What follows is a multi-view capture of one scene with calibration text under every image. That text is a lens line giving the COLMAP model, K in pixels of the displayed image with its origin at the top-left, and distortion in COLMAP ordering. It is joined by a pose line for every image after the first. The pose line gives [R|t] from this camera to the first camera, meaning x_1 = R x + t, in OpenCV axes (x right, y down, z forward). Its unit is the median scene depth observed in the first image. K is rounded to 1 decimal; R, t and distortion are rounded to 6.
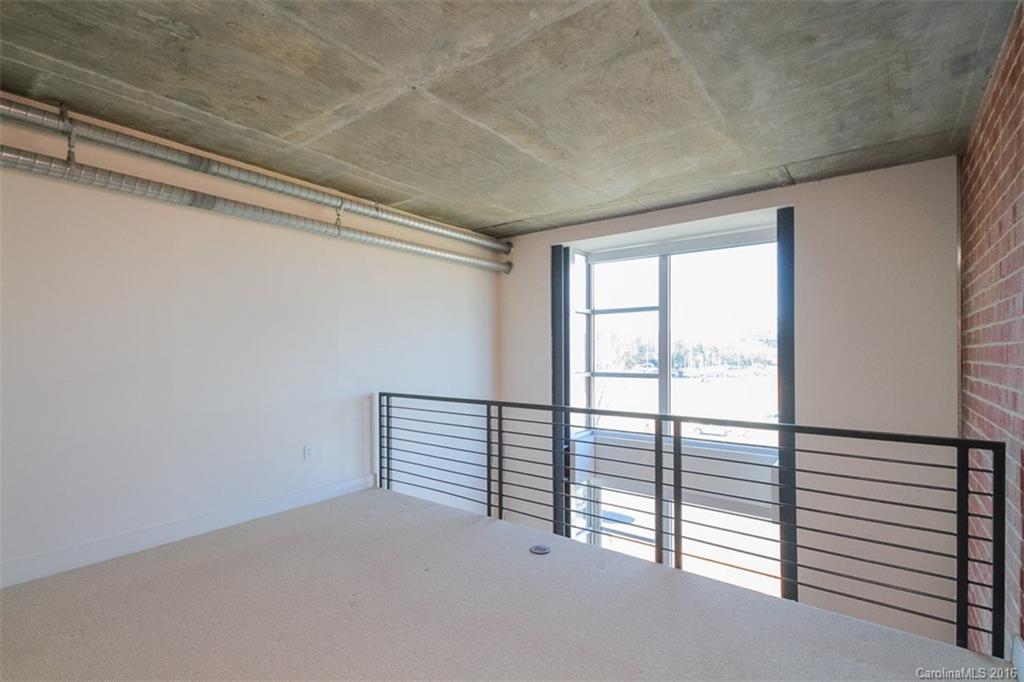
lens RADIAL K [[474.4, 0, 524.3], [0, 474.4, 353.8], [0, 0, 1]] dist [-0.002592, -0.001144]
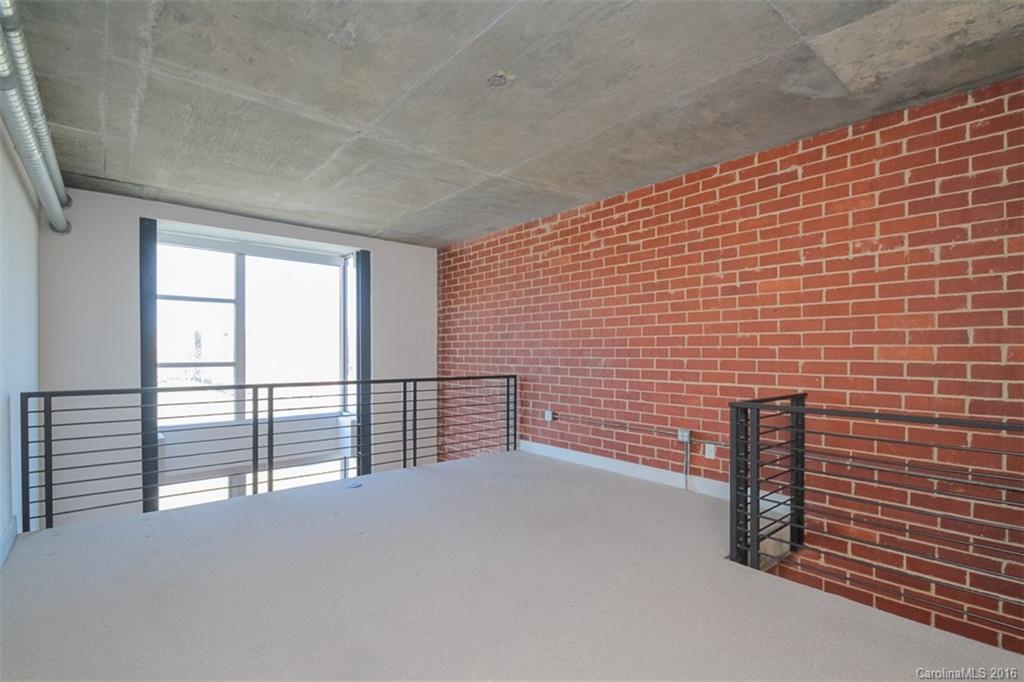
lens RADIAL K [[485.0, 0, 514.3], [0, 485.0, 350.7], [0, 0, 1]] dist [0.022837, -0.023633]
pose [[0.212084, 0.002810, 0.977247, -1.041369], [-0.002423, 0.999994, -0.002350, 0.026912], [-0.977248, -0.001870, 0.212090, 0.217891]]
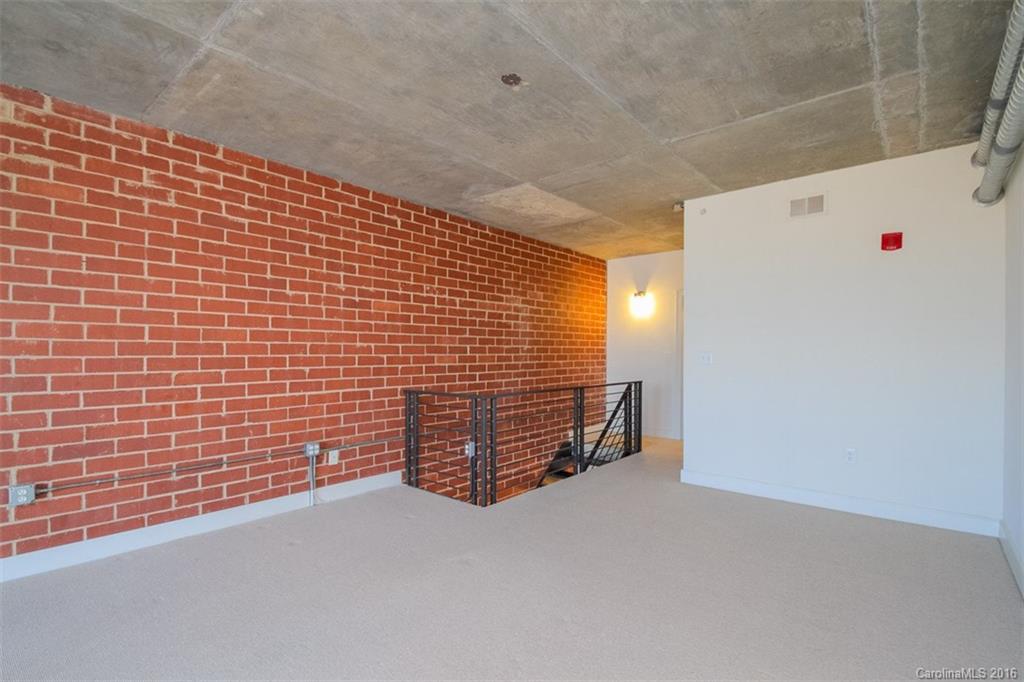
lens RADIAL K [[485.0, 0, 514.3], [0, 485.0, 350.7], [0, 0, 1]] dist [0.022837, -0.023633]
pose [[-0.998878, -0.003221, 0.047256, -0.321867], [-0.003253, 0.999995, -0.000597, 0.002630], [-0.047254, -0.000750, -0.998883, 1.148225]]
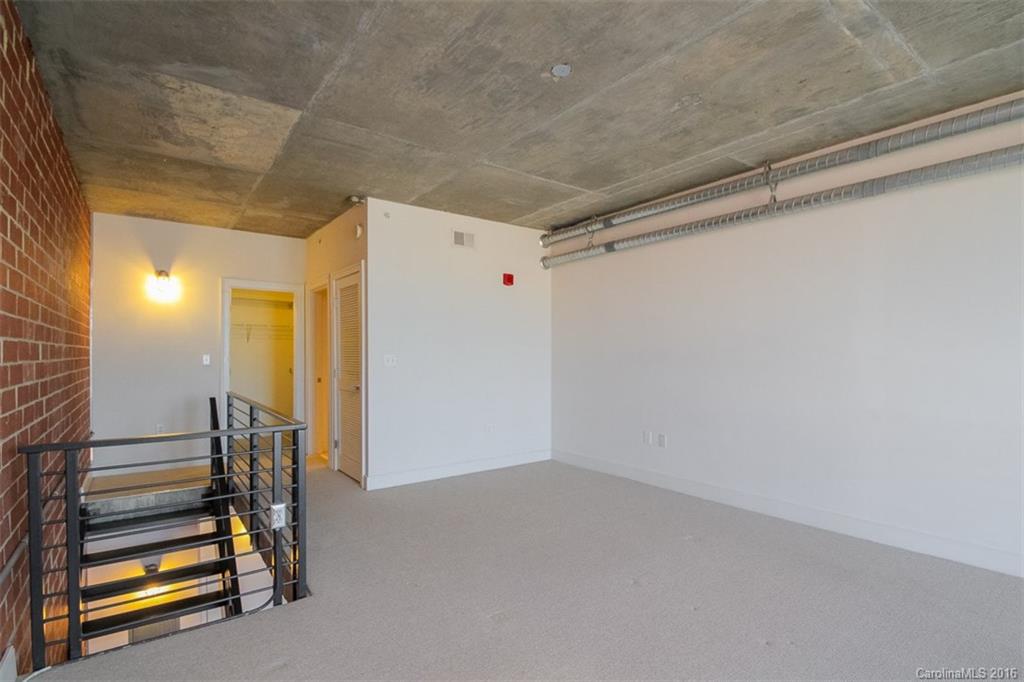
lens RADIAL K [[488.9, 0, 529.2], [0, 488.9, 351.7], [0, 0, 1]] dist [0.027458, -0.022100]
pose [[-0.254429, -0.005520, -0.967076, 0.424929], [0.002658, 0.999976, -0.006407, 0.011314], [0.967088, -0.004200, -0.254408, 0.550590]]
